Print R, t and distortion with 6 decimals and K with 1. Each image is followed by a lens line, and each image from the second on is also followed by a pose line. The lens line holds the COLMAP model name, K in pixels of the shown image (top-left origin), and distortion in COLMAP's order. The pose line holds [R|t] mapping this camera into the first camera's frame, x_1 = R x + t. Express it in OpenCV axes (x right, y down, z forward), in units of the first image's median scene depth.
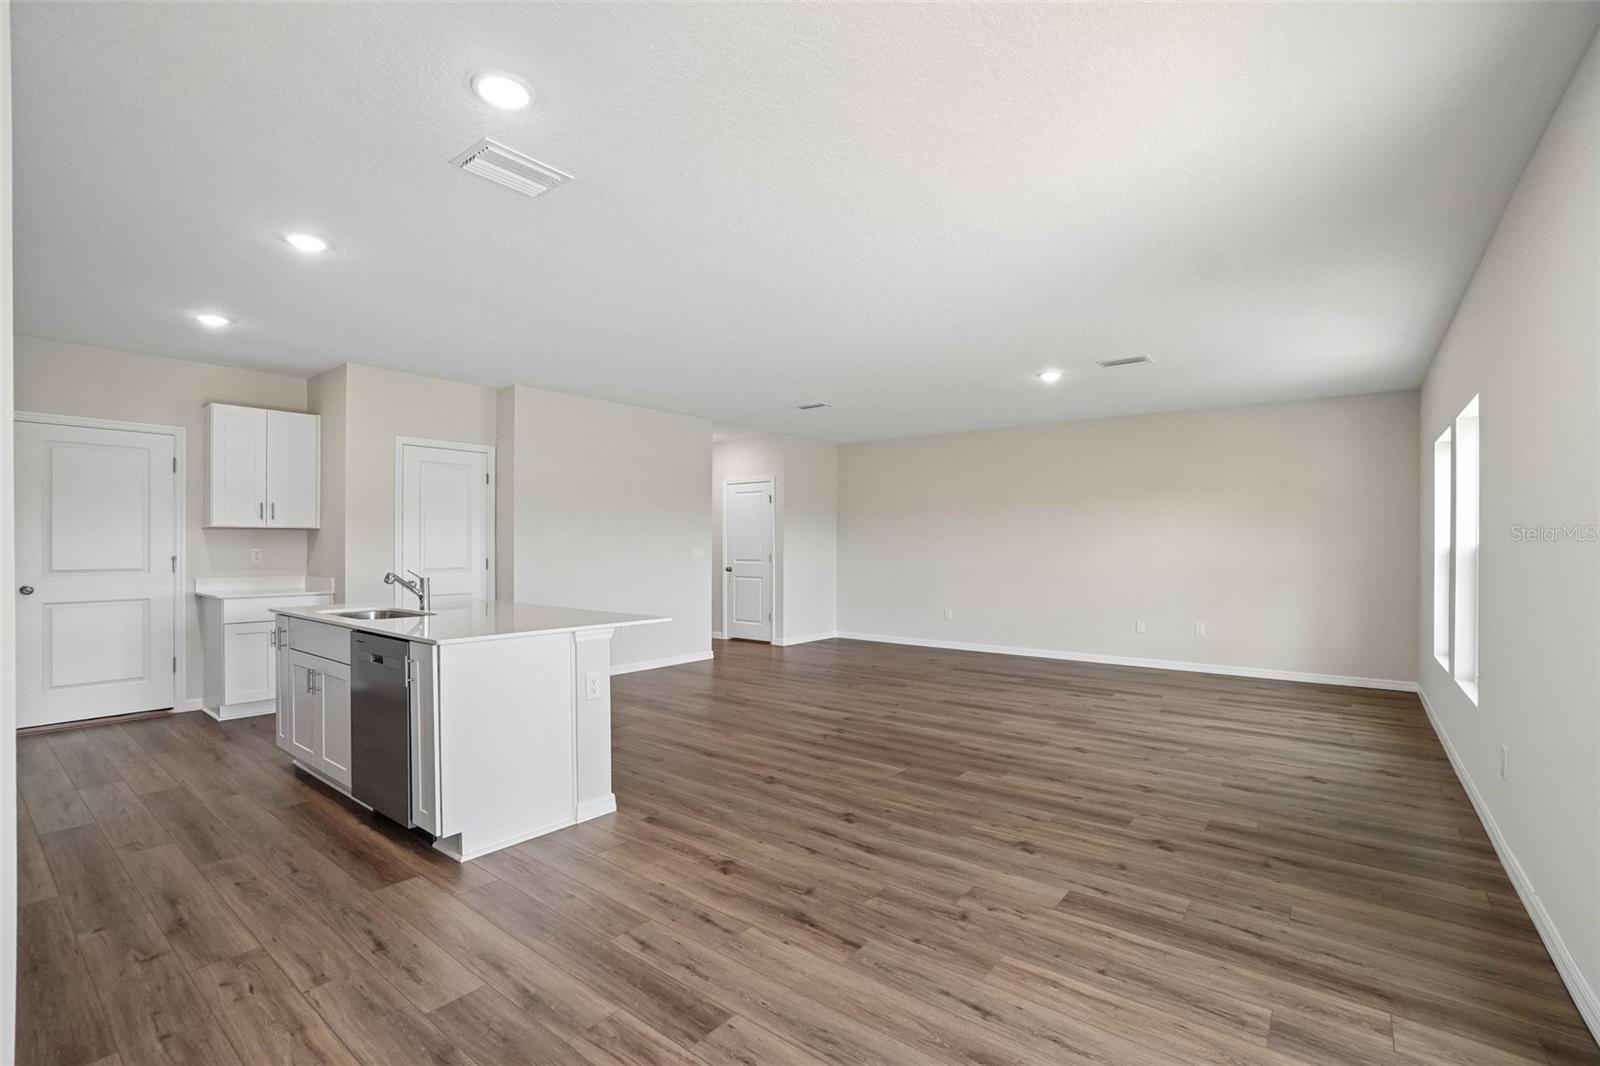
lens RADIAL K [[716.0, 0, 804.7], [0, 716.0, 549.7], [0, 0, 1]] dist [-0.064889, 0.024189]
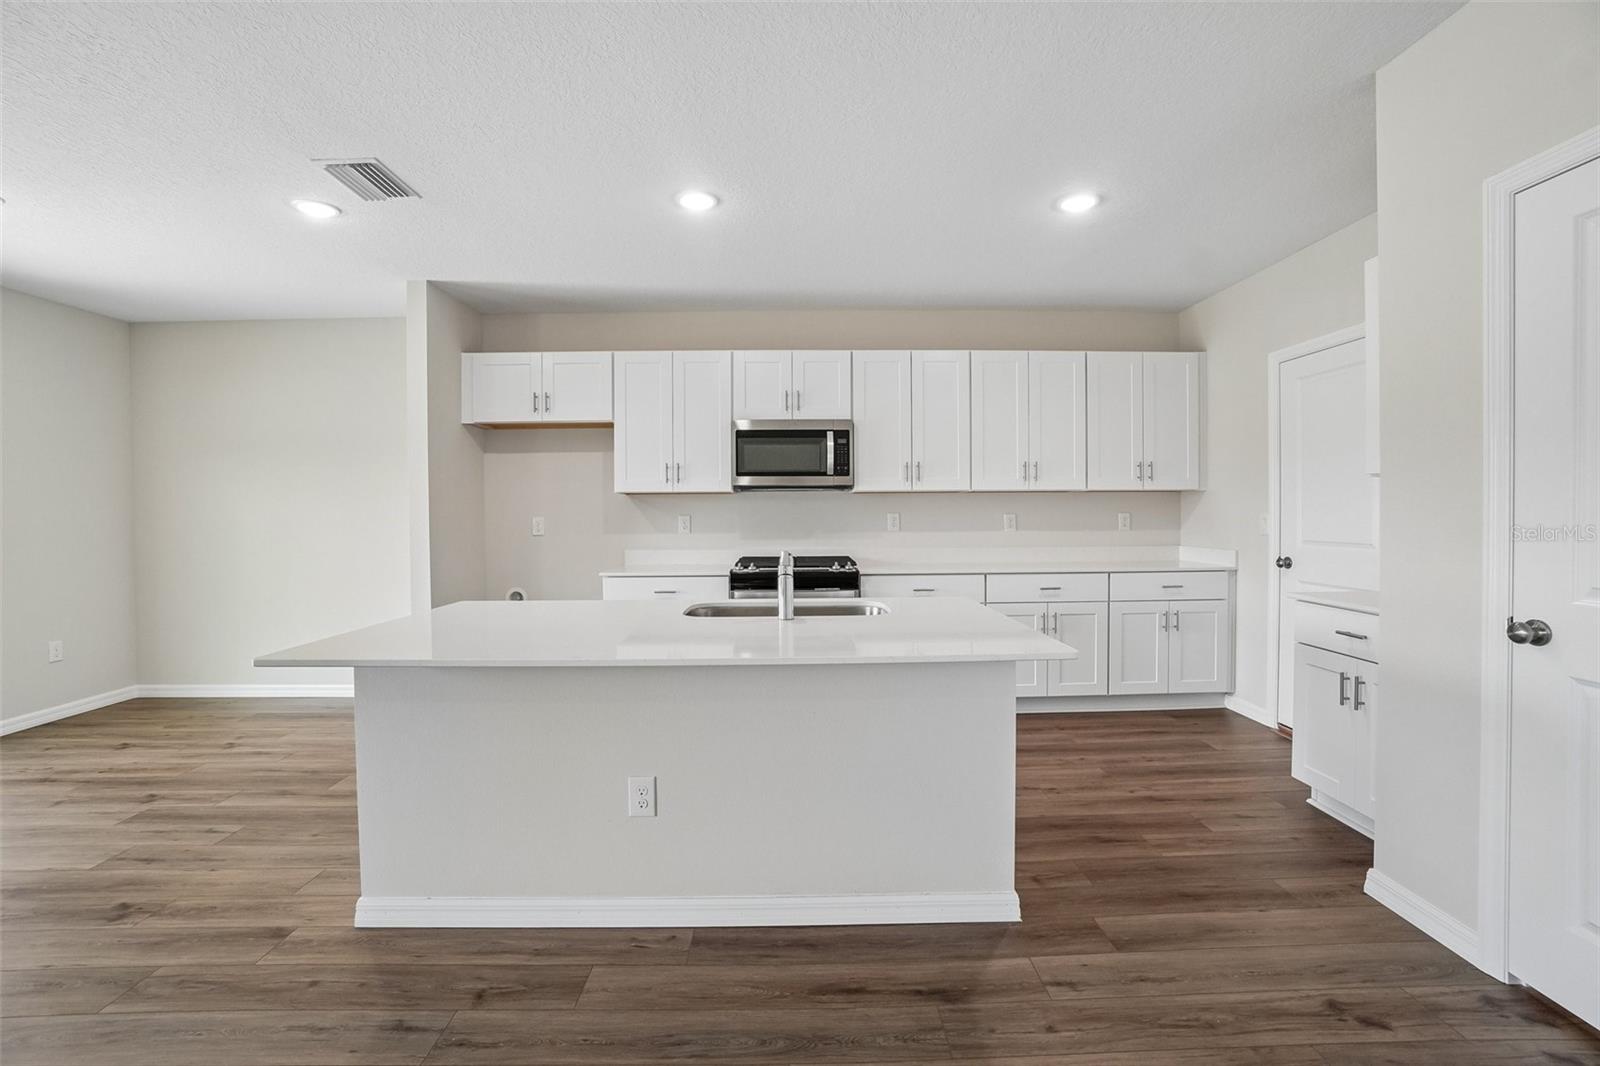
lens RADIAL K [[705.8, 0, 803.1], [0, 705.8, 525.3], [0, 0, 1]] dist [-0.062160, 0.021627]
pose [[-0.780662, 0.018205, -0.624688, -0.143434], [0.004541, 0.999714, 0.023460, -0.008356], [0.624937, 0.015477, -0.780522, 1.215634]]
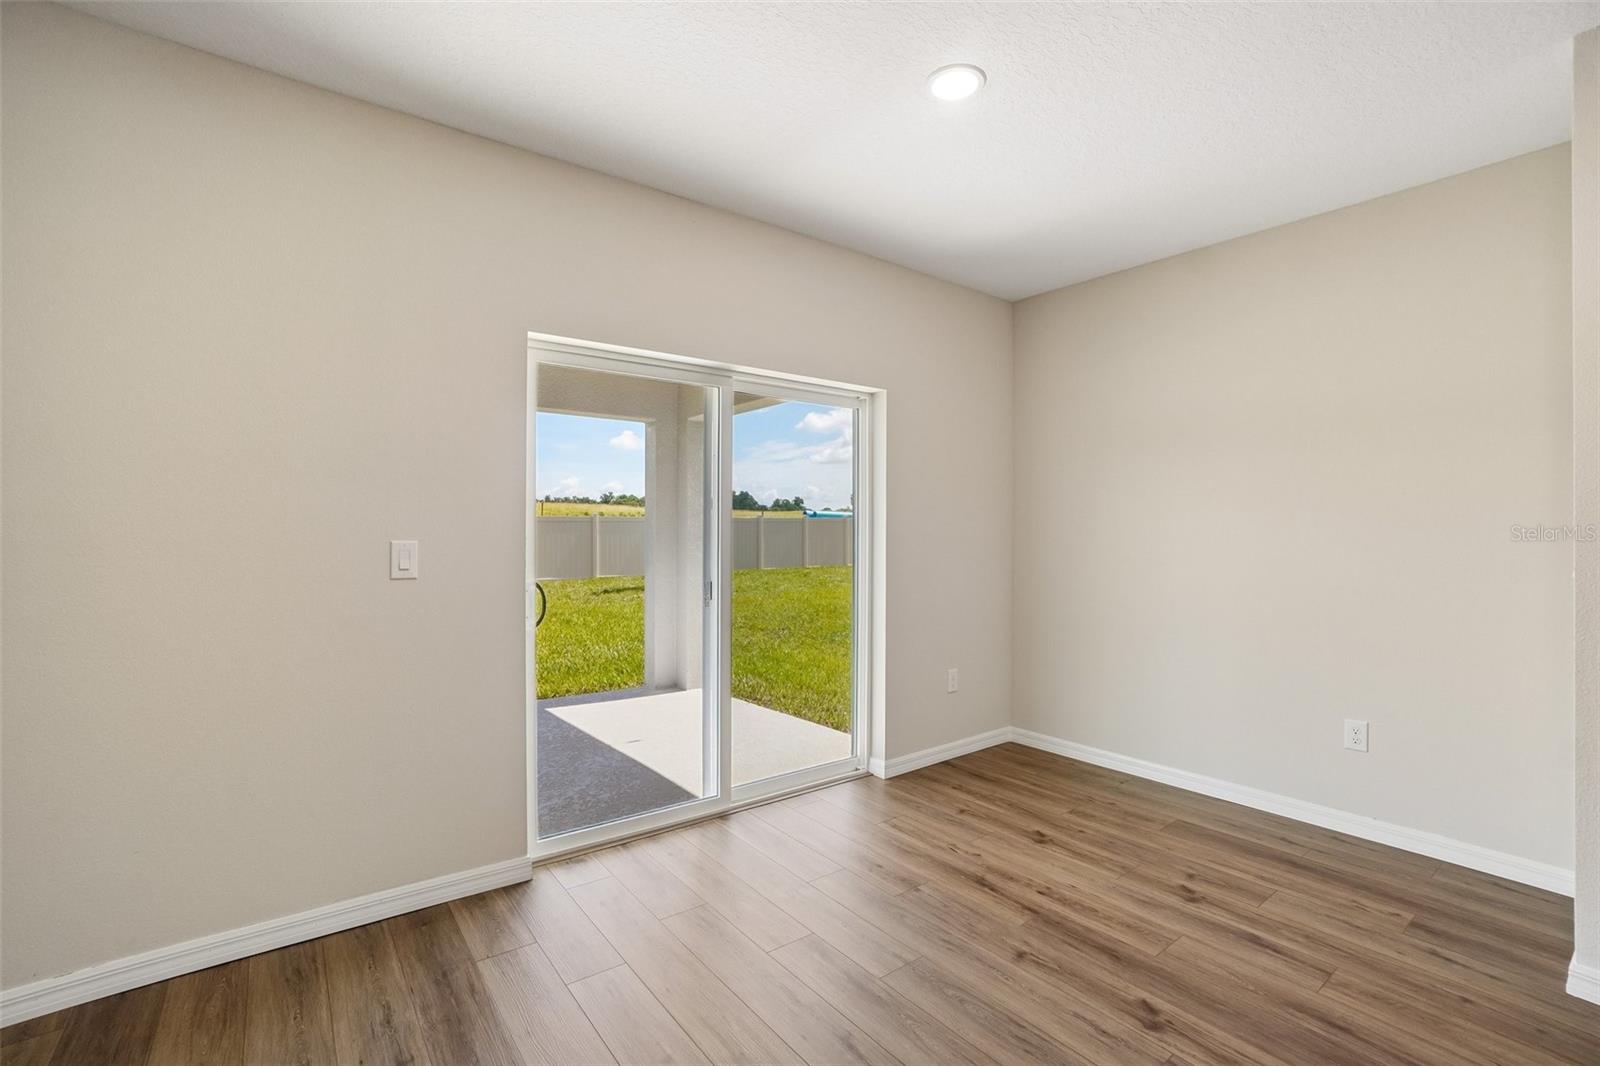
lens RADIAL K [[712.9, 0, 804.2], [0, 712.9, 518.1], [0, 0, 1]] dist [-0.066400, 0.025172]
pose [[-0.967640, -0.002540, 0.252324, 0.032660], [-0.005087, 0.999943, -0.009440, -0.005052], [-0.252285, -0.010418, -0.967597, 0.748355]]
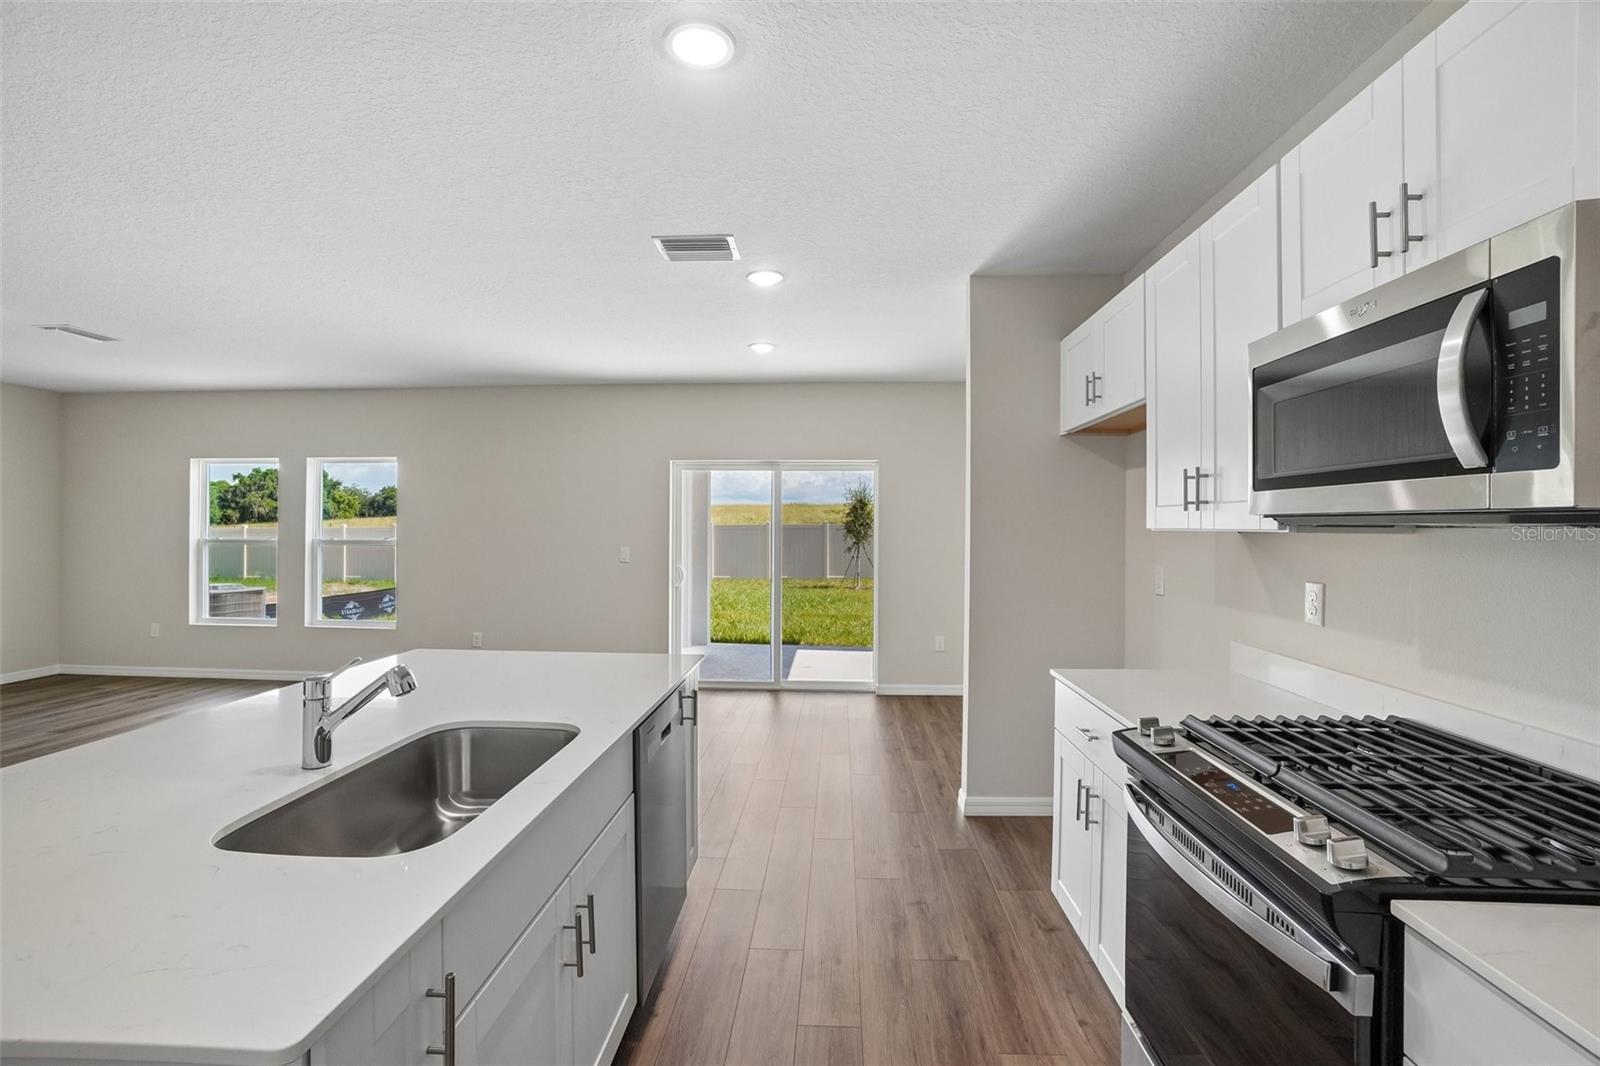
lens RADIAL K [[705.8, 0, 803.1], [0, 705.8, 525.3], [0, 0, 1]] dist [-0.062160, 0.021627]
pose [[-0.573463, -0.001622, 0.819230, -0.805325], [-0.002175, 0.999998, 0.000457, -0.034387], [-0.819228, -0.001519, -0.573465, 0.816600]]
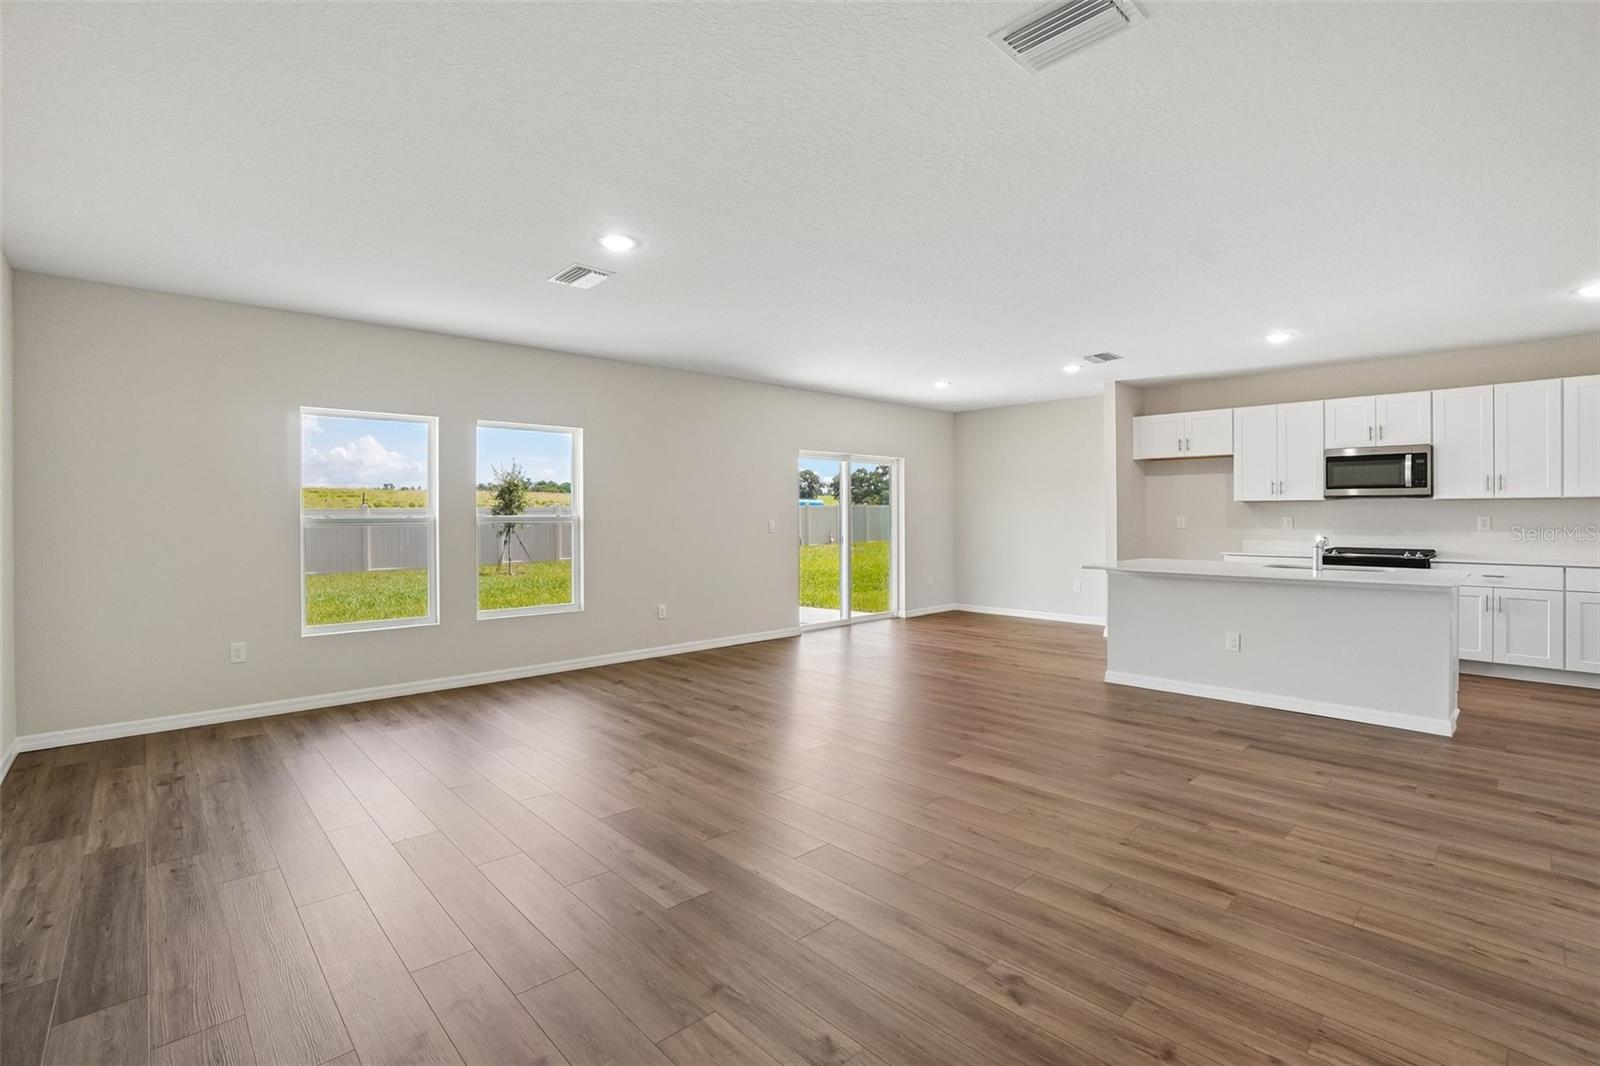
lens RADIAL K [[731.6, 0, 797.9], [0, 731.6, 511.8], [0, 0, 1]] dist [-0.072369, 0.027994]
pose [[-0.986872, 0.002187, 0.161492, 0.107373], [0.002409, 0.999996, 0.001180, -0.013100], [-0.161488, 0.001553, -0.986873, 1.904517]]
